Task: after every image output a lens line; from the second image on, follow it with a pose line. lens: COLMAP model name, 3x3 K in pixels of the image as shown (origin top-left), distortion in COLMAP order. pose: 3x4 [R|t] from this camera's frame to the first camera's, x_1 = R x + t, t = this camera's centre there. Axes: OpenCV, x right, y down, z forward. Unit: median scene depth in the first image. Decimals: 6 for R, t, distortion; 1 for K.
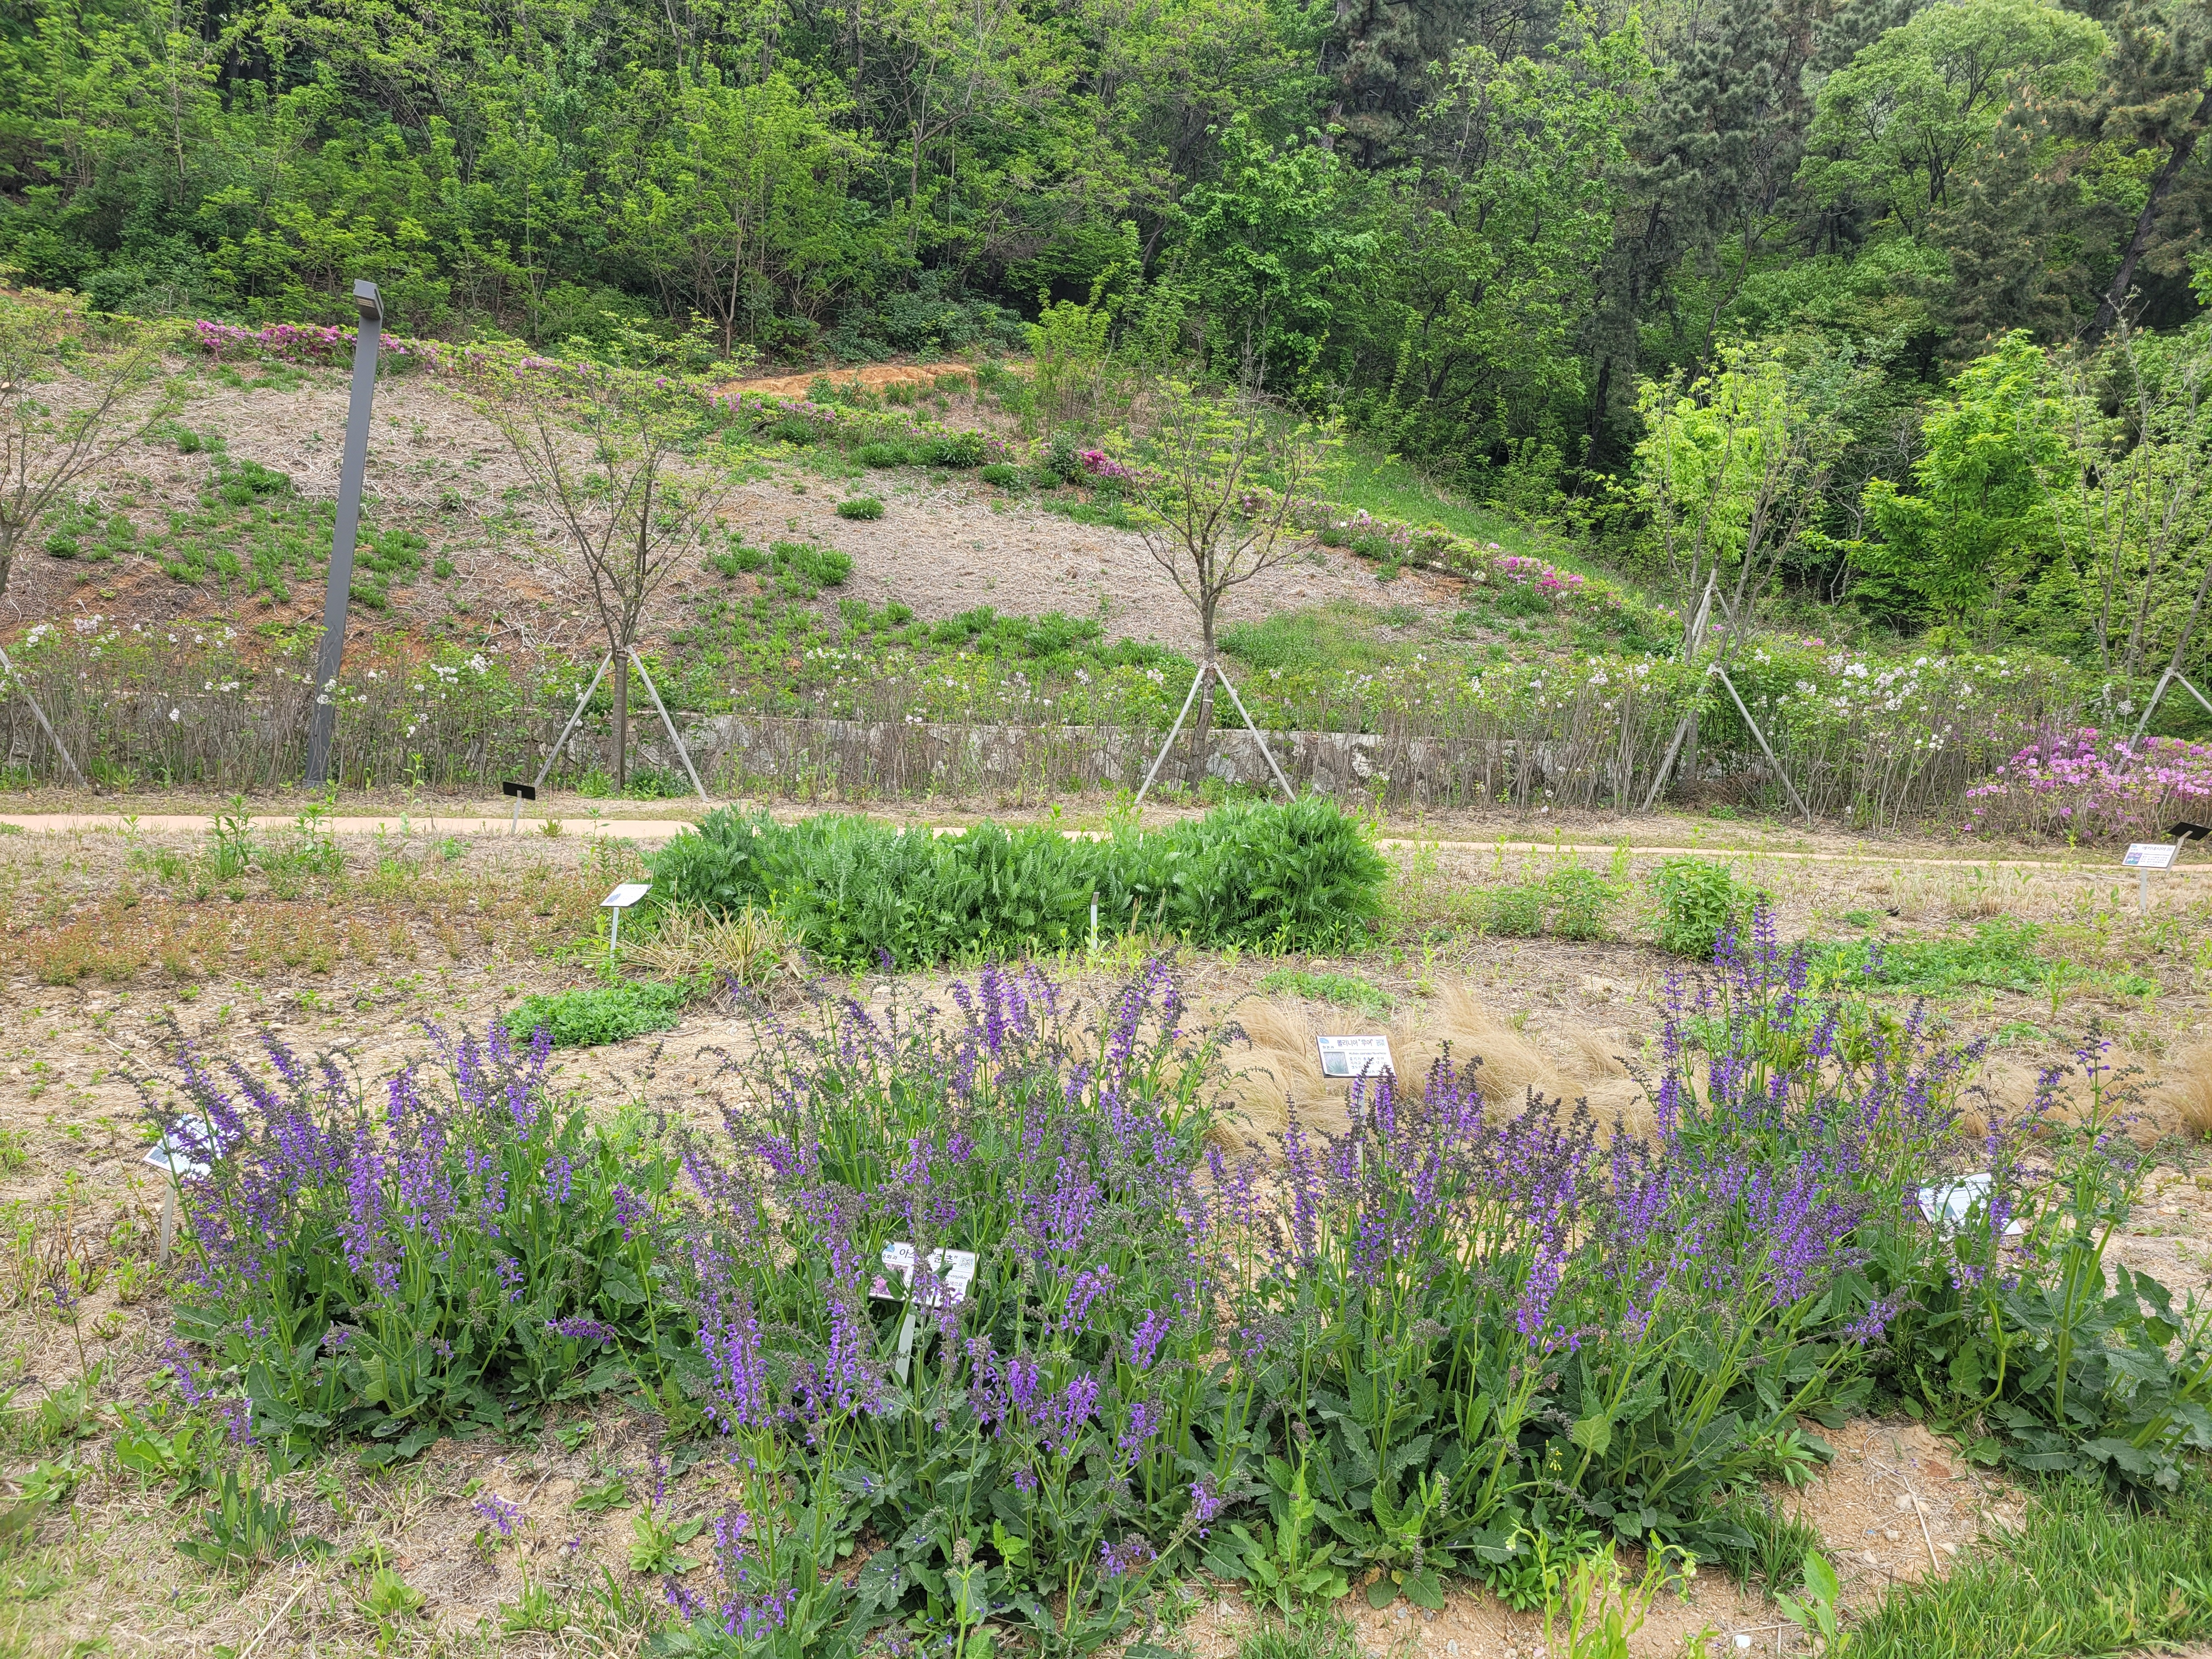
lens RADIAL K [[1651.0, 0, 1106.0], [0, 1651.0, 829.5], [0, 0, 1]] dist [0.062911, -0.045610]
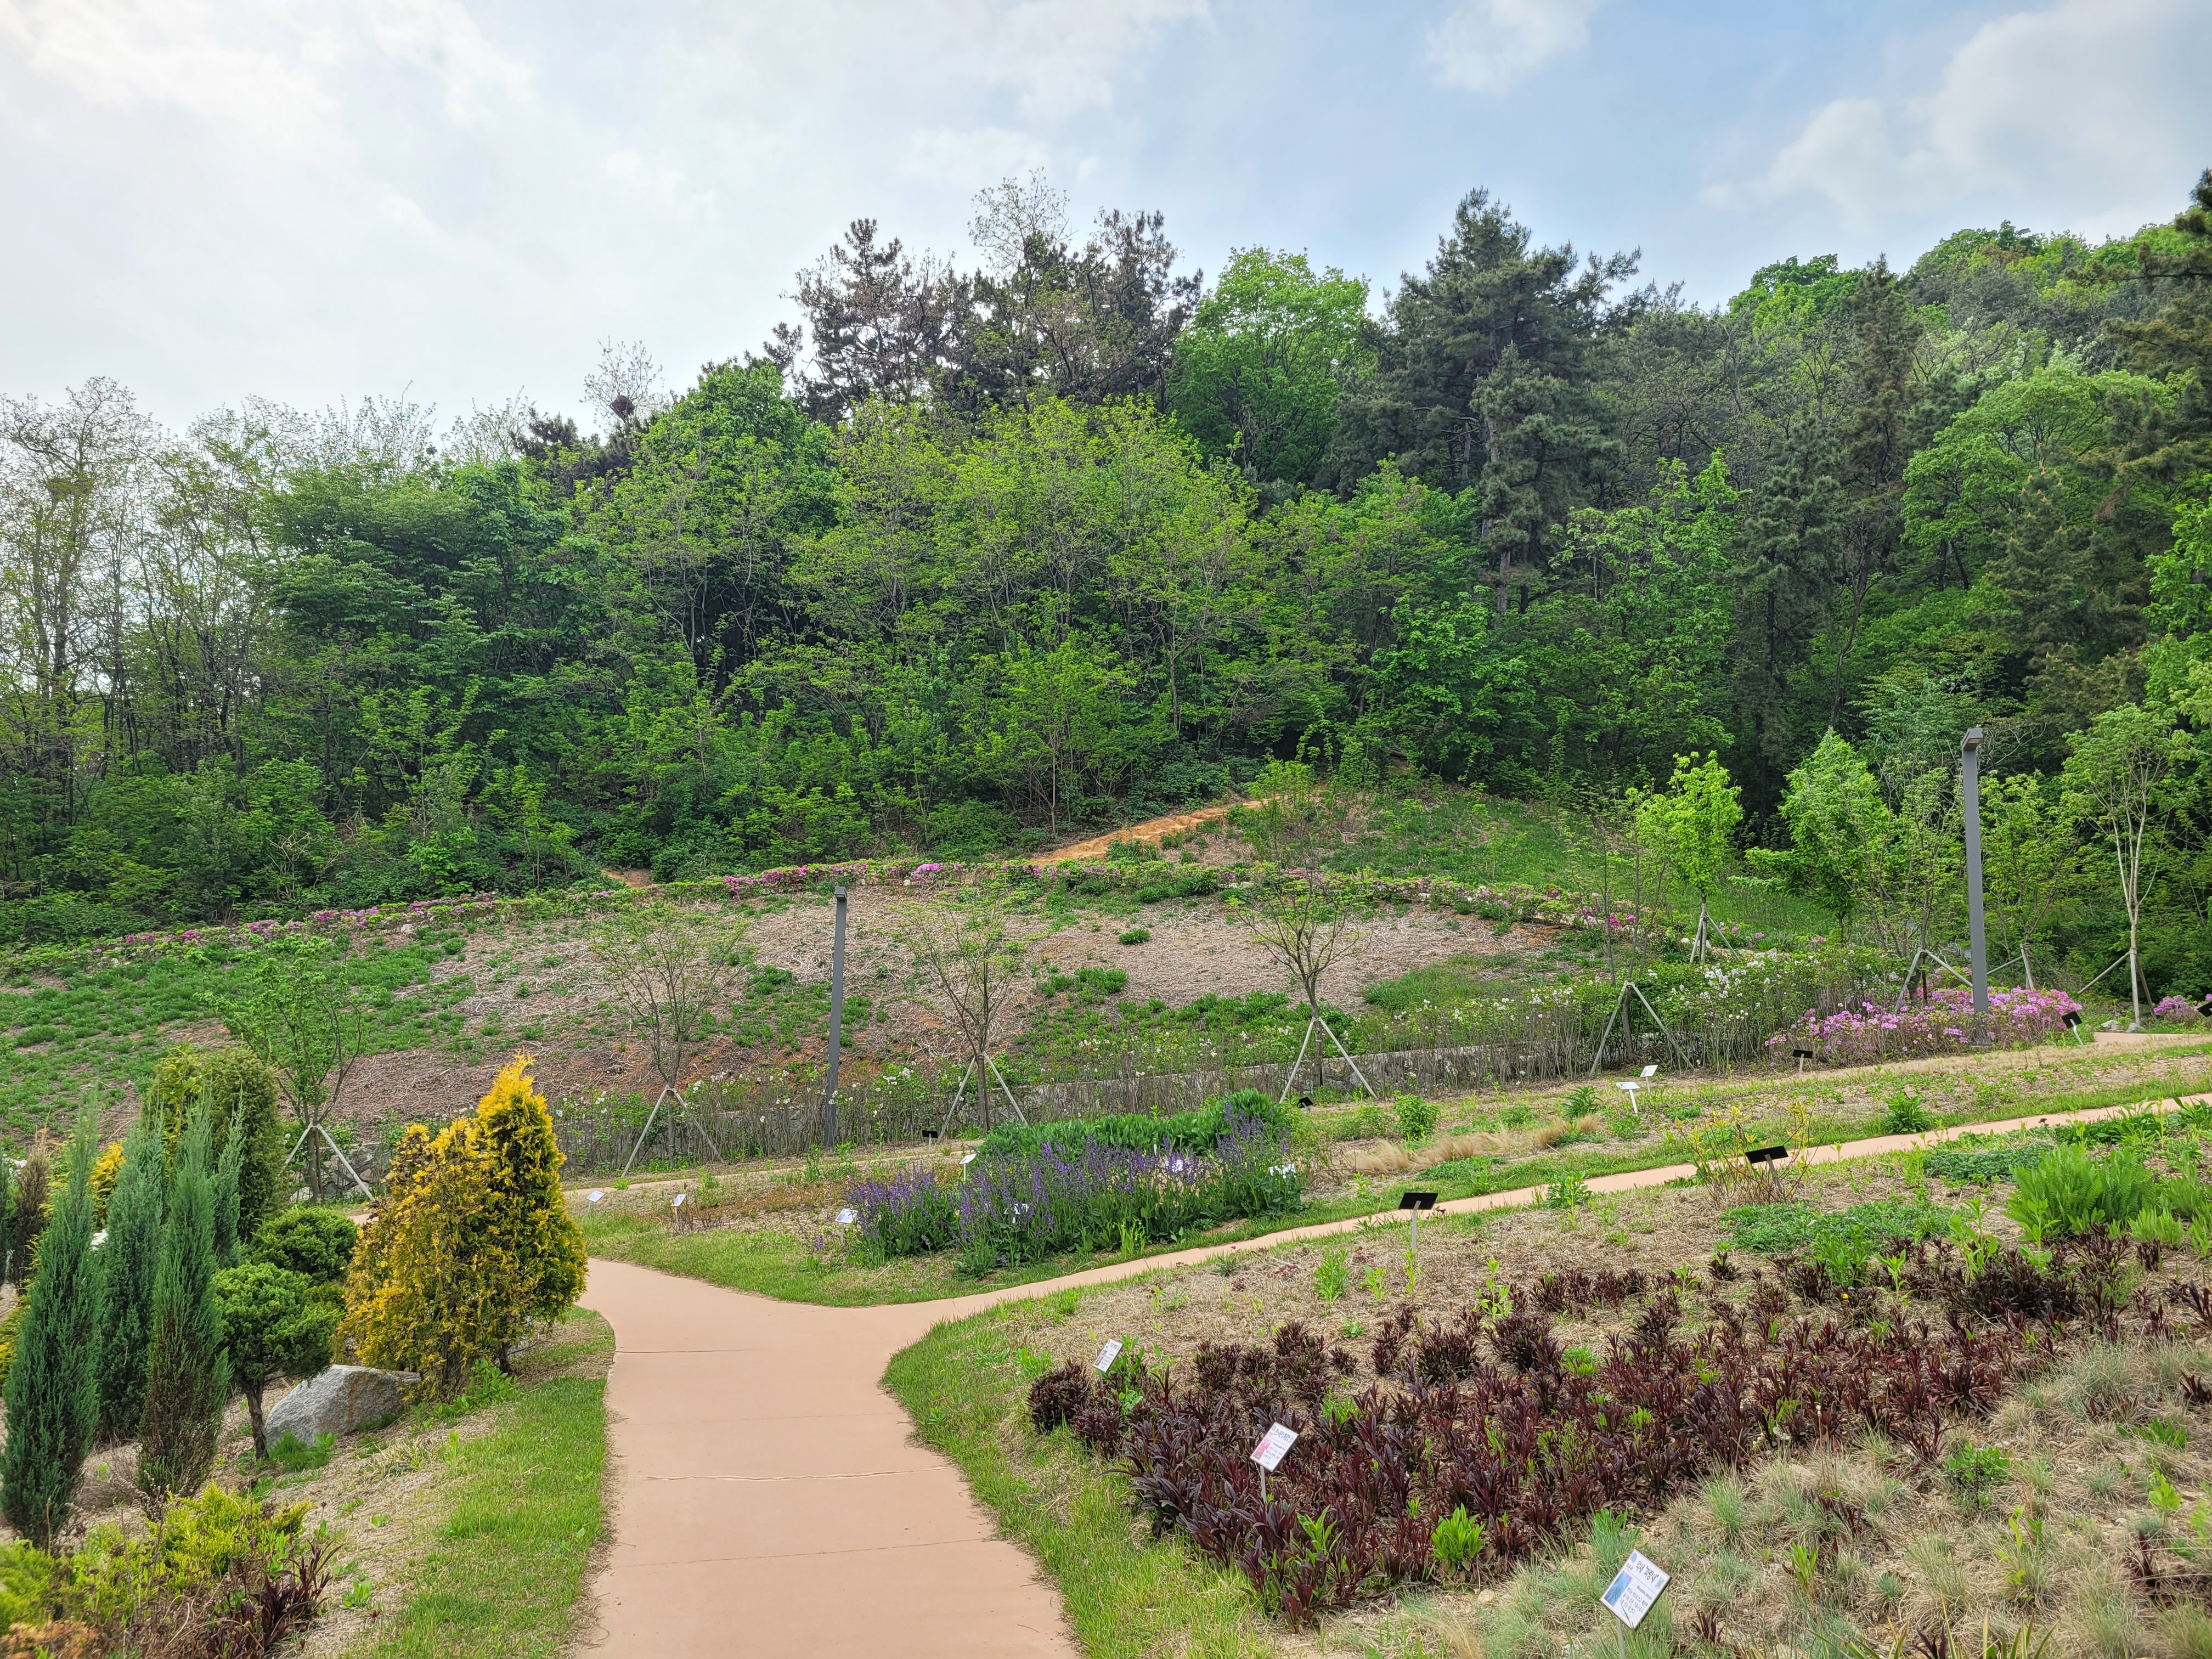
lens RADIAL K [[1651.0, 0, 1106.0], [0, 1651.0, 829.5], [0, 0, 1]] dist [0.062911, -0.045610]
pose [[0.964078, -0.152884, -0.217210, 0.157603], [0.103713, 0.969501, -0.222061, 0.039809], [0.244535, 0.191557, 0.950531, -0.422971]]
